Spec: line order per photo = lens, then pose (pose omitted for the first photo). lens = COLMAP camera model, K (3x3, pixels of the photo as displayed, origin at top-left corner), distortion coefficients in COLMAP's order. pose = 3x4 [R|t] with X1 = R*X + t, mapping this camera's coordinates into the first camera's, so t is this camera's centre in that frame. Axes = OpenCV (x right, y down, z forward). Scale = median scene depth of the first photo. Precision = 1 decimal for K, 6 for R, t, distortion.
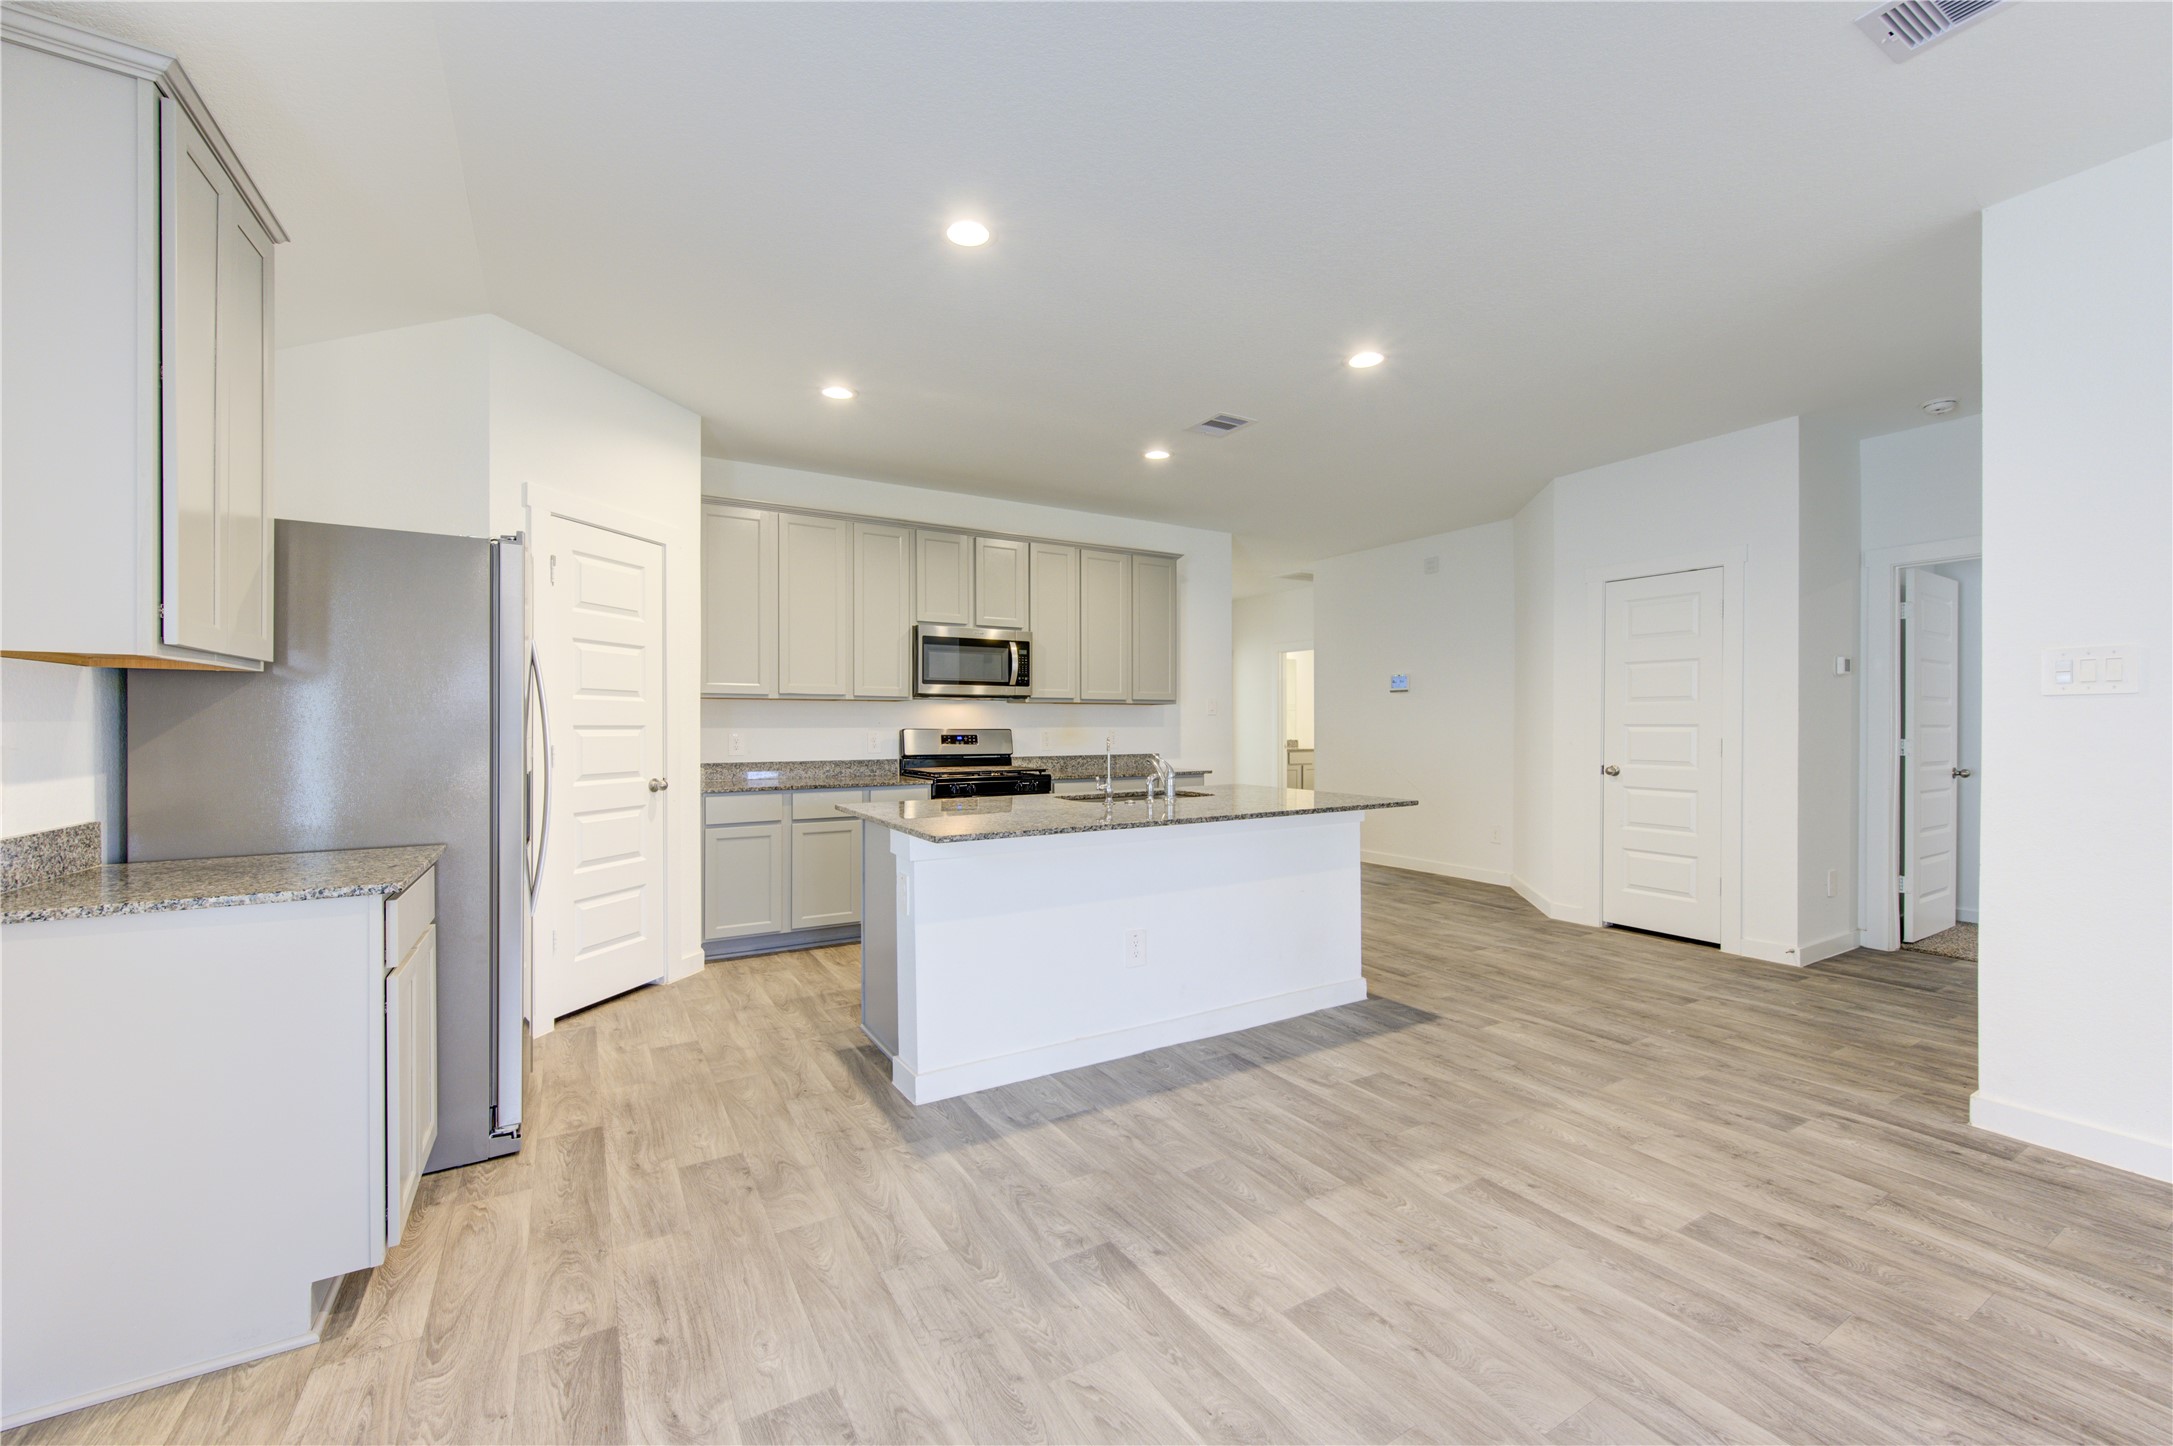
lens RADIAL K [[859.6, 0, 1097.9], [0, 859.6, 725.0], [0, 0, 1]] dist [0.002236, -0.000047]
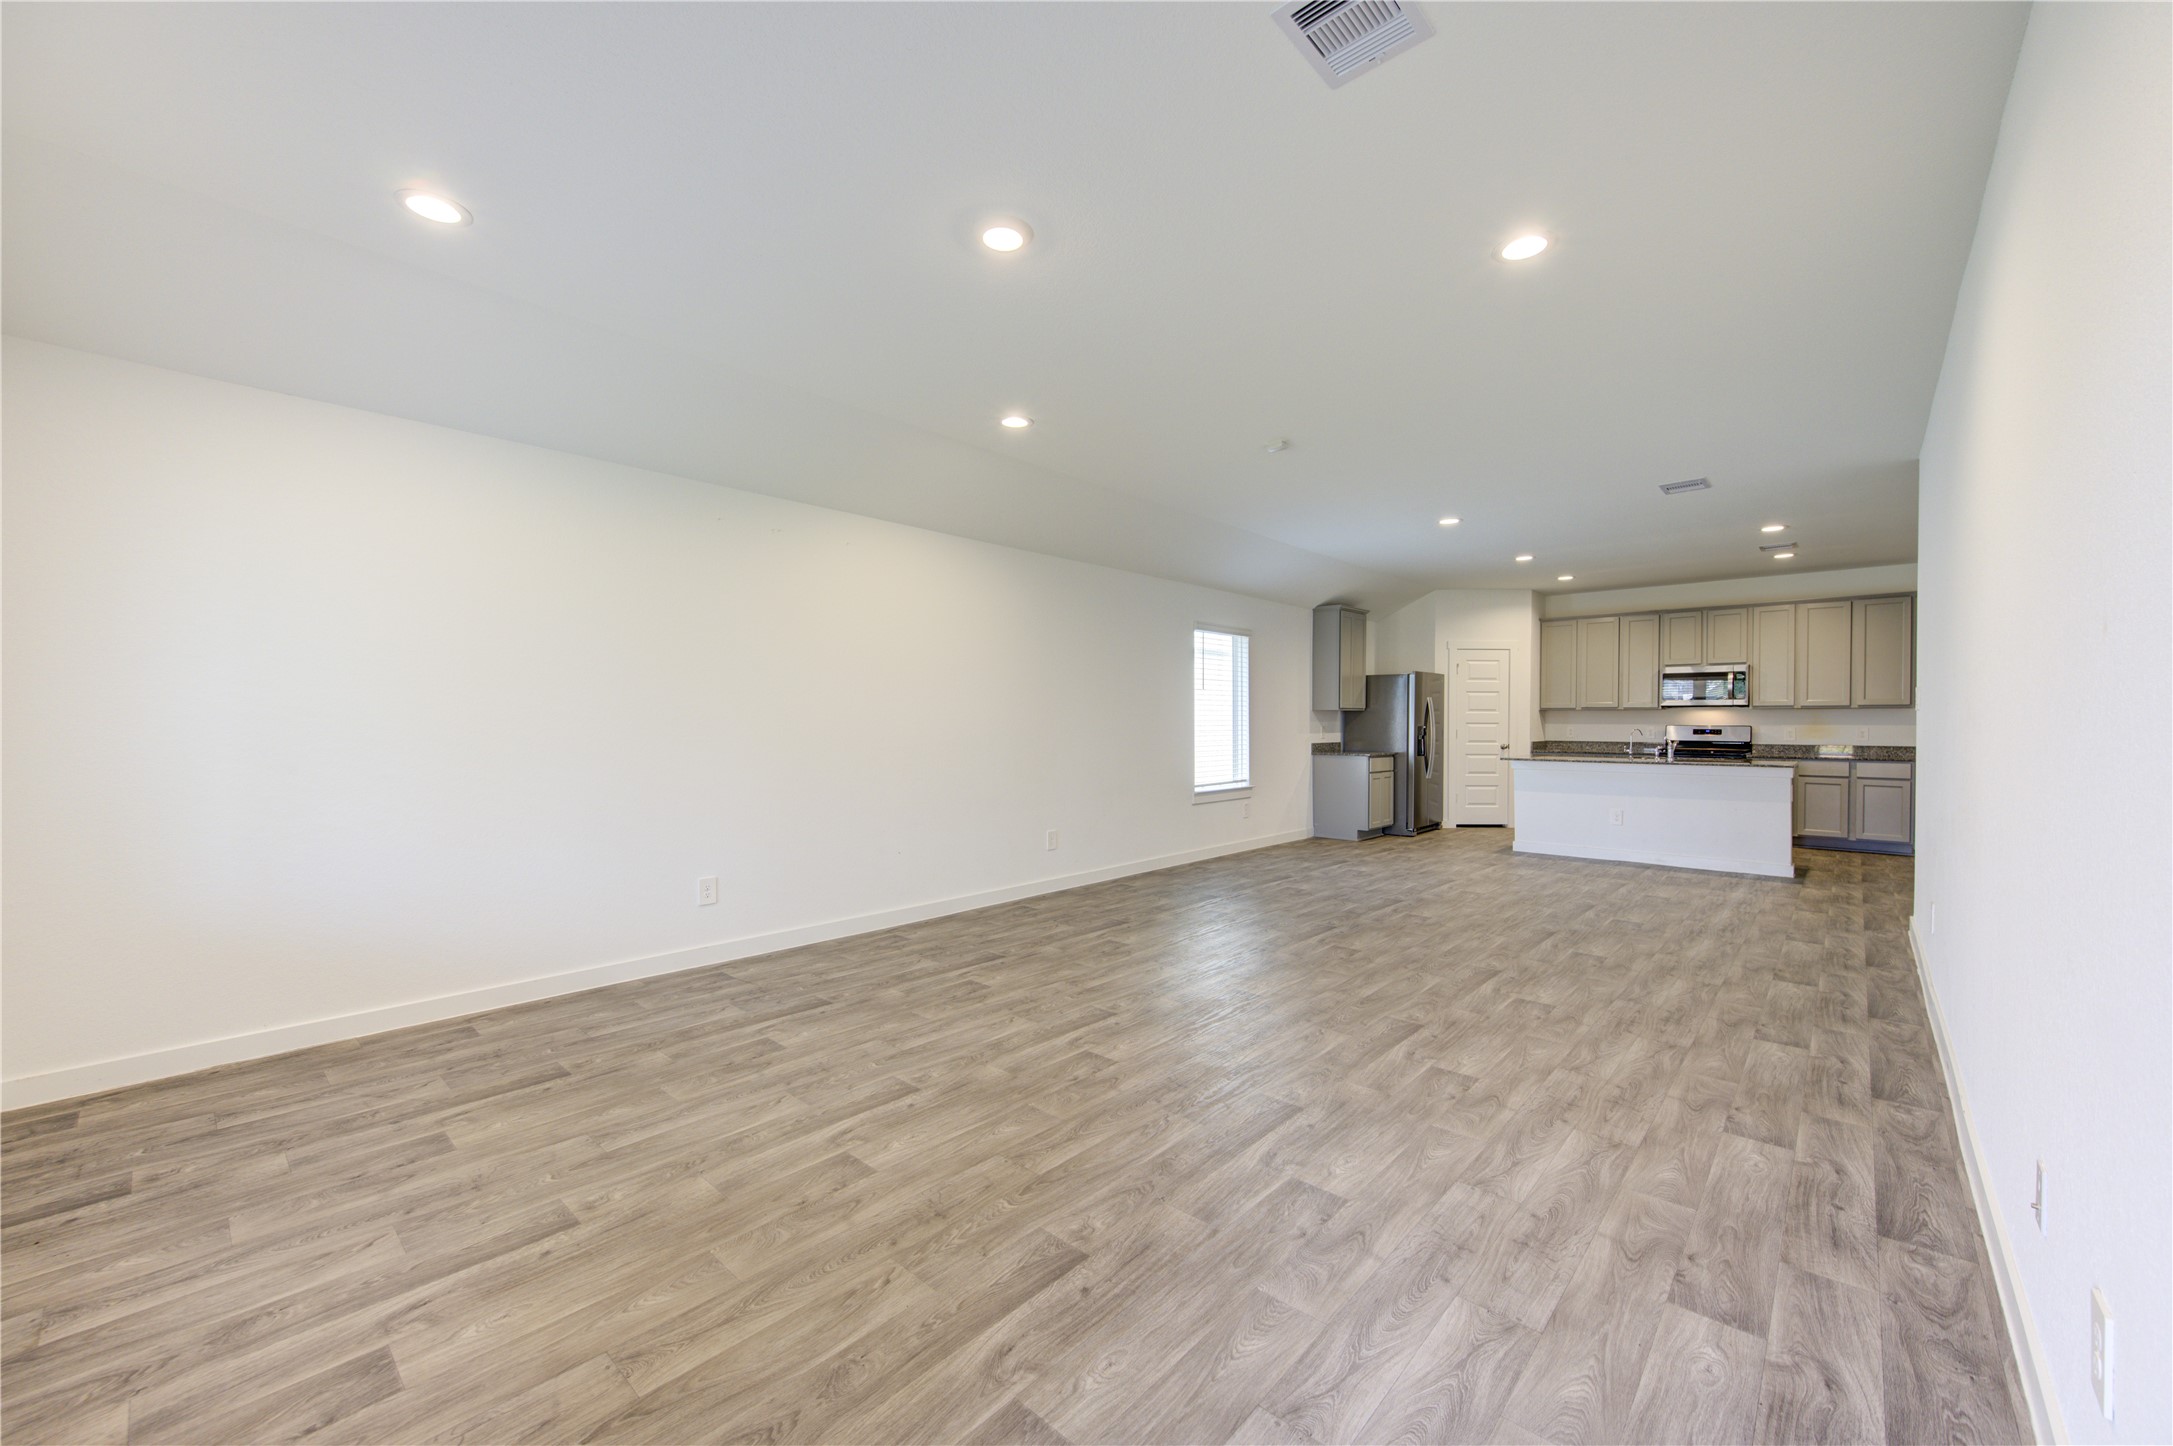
lens RADIAL K [[853.4, 0, 1081.4], [0, 853.4, 727.5], [0, 0, 1]] dist [0.001464, -0.000411]
pose [[0.275628, 0.008815, -0.961224, 1.656960], [-0.001283, 0.999960, 0.008802, -0.006491], [0.961263, -0.001193, 0.275629, -0.936324]]
